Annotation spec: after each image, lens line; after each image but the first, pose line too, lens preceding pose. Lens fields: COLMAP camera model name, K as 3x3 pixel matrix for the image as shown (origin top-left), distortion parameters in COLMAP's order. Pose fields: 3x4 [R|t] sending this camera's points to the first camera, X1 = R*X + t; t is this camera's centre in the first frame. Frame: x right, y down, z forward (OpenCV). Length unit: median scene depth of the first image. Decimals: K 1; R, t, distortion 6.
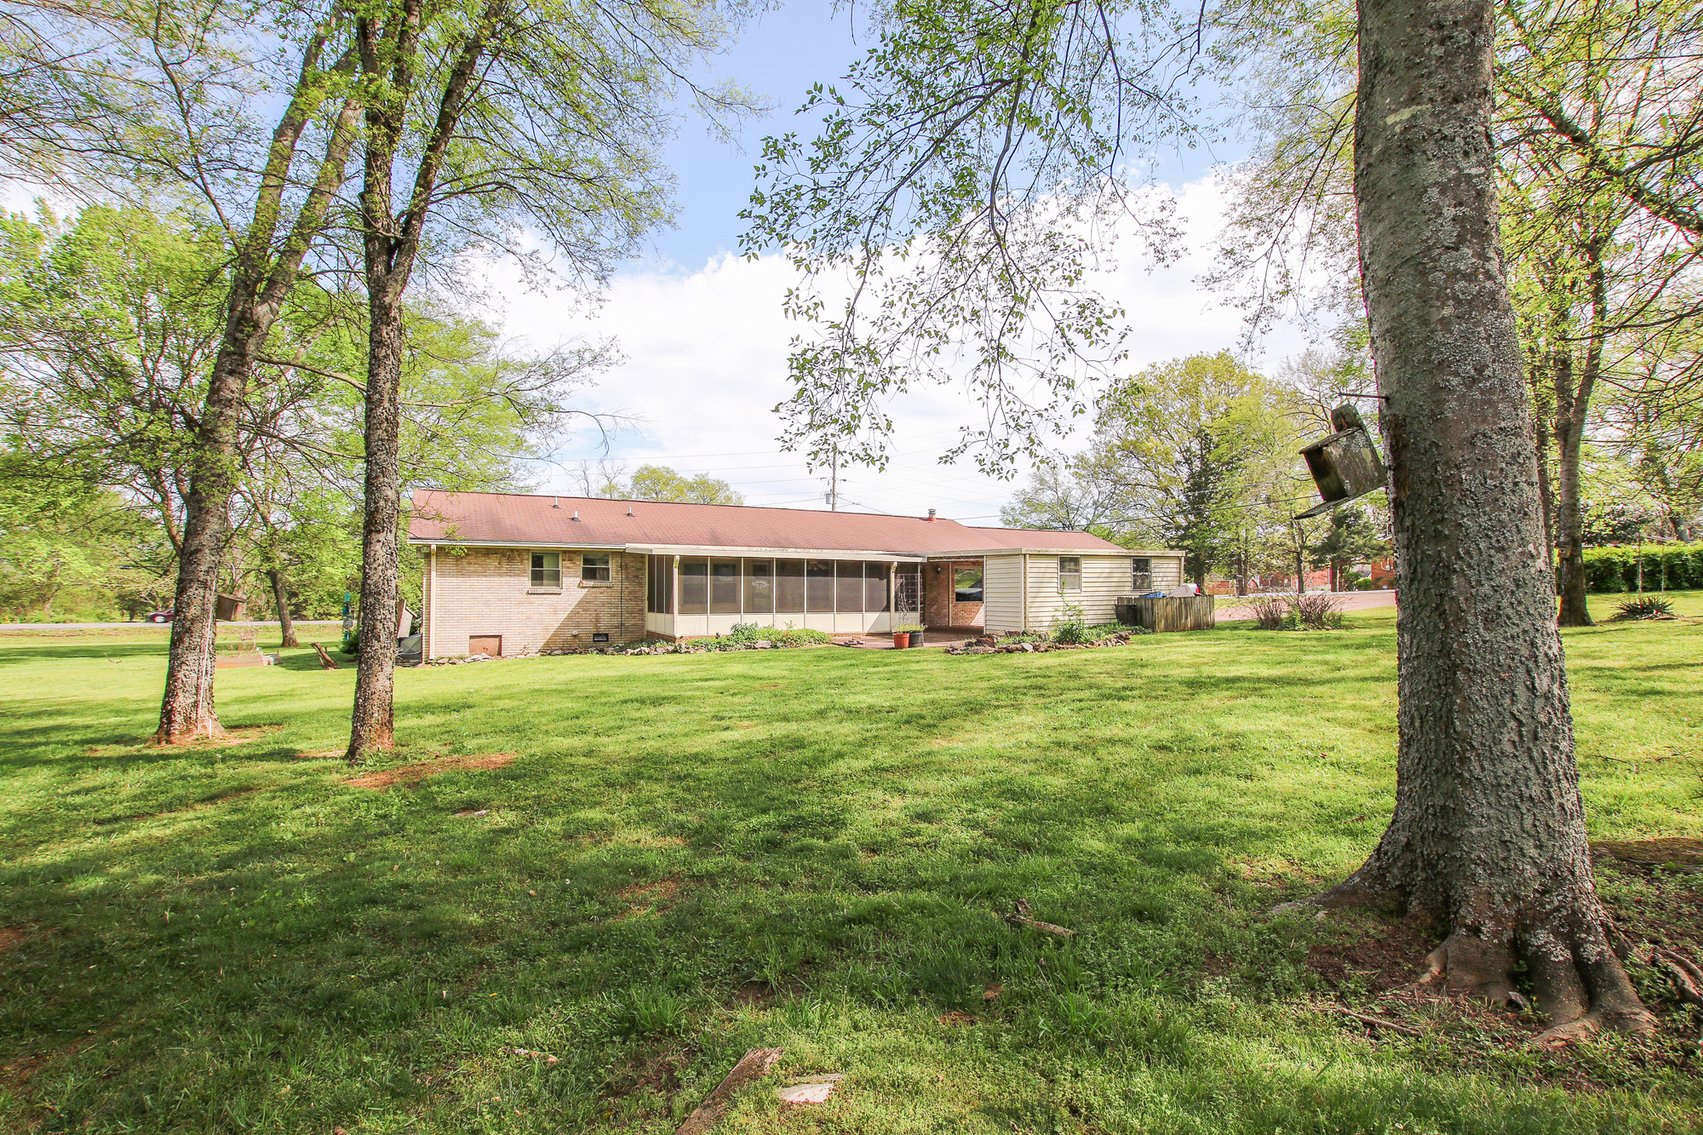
lens RADIAL K [[803.3, 0, 852.7], [0, 803.3, 574.1], [0, 0, 1]] dist [-0.035809, 0.007059]
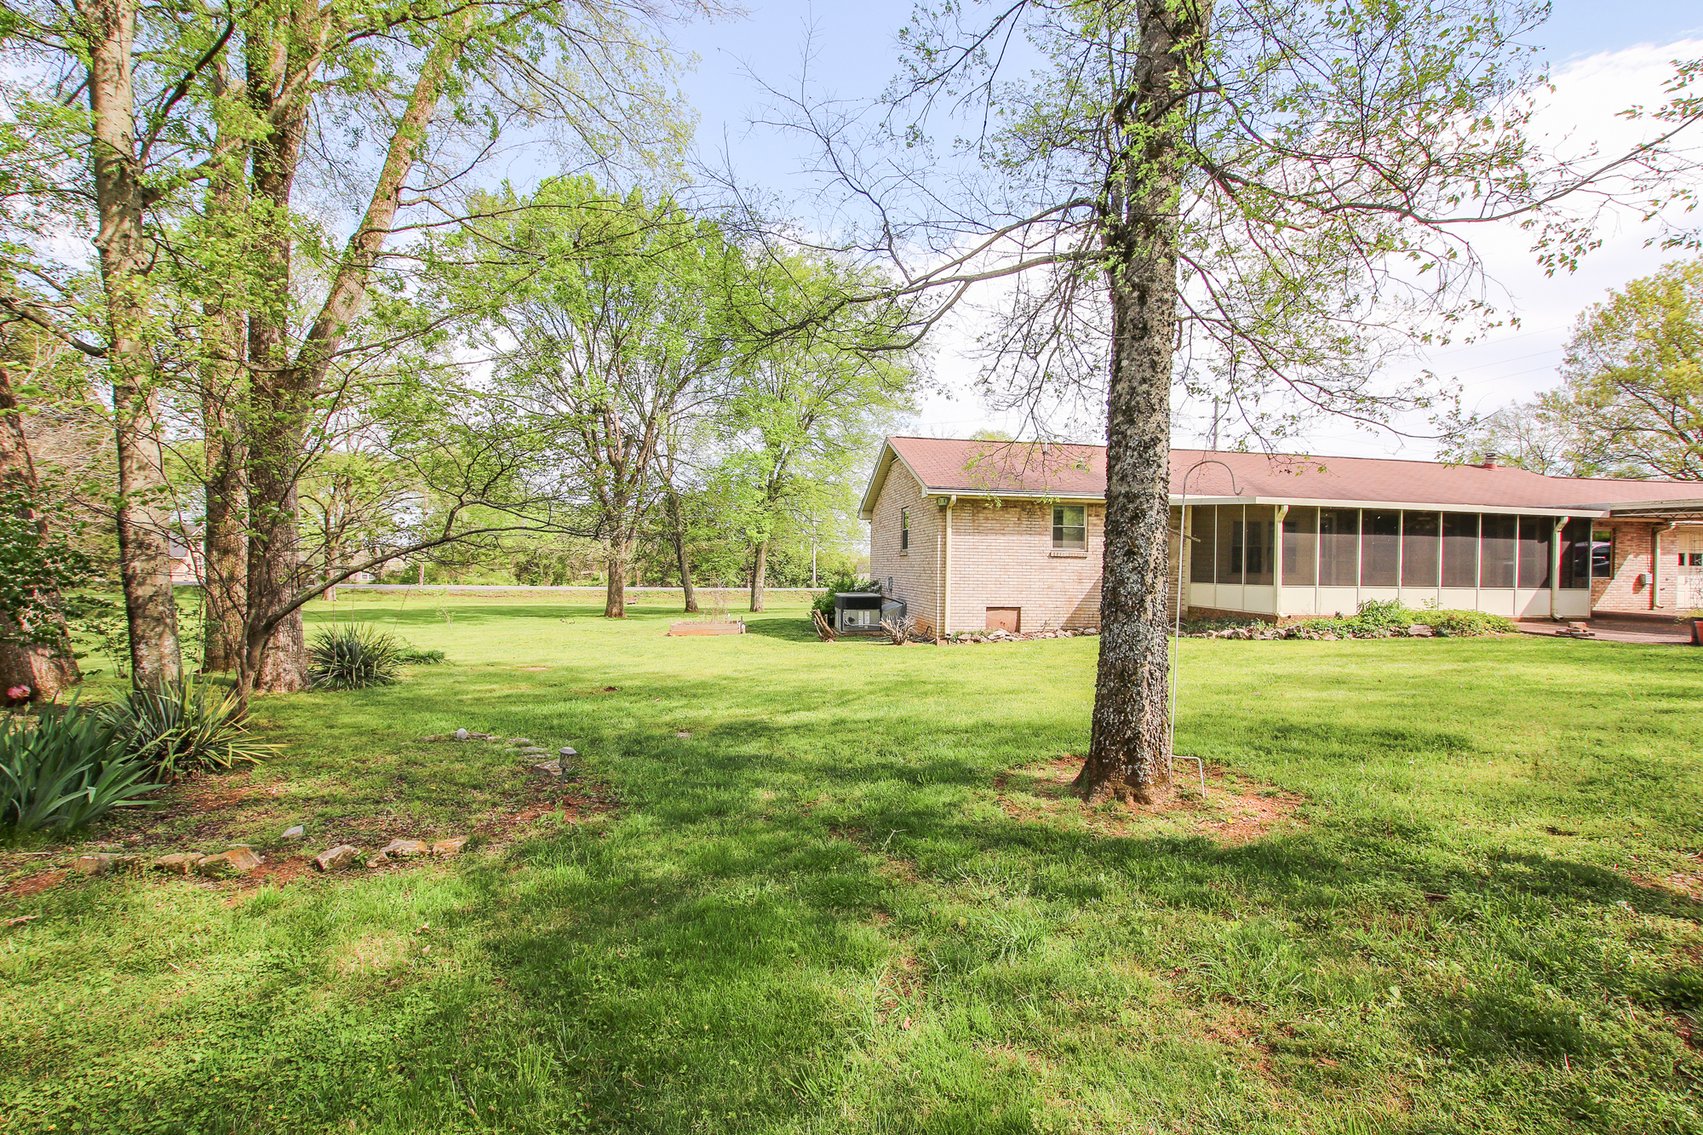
lens RADIAL K [[803.3, 0, 852.7], [0, 803.3, 574.1], [0, 0, 1]] dist [-0.035809, 0.007059]
pose [[0.947527, 0.014557, -0.319344, -0.343570], [-0.004441, 0.999466, 0.032382, 0.017192], [0.319644, -0.029264, 0.947086, 0.177277]]
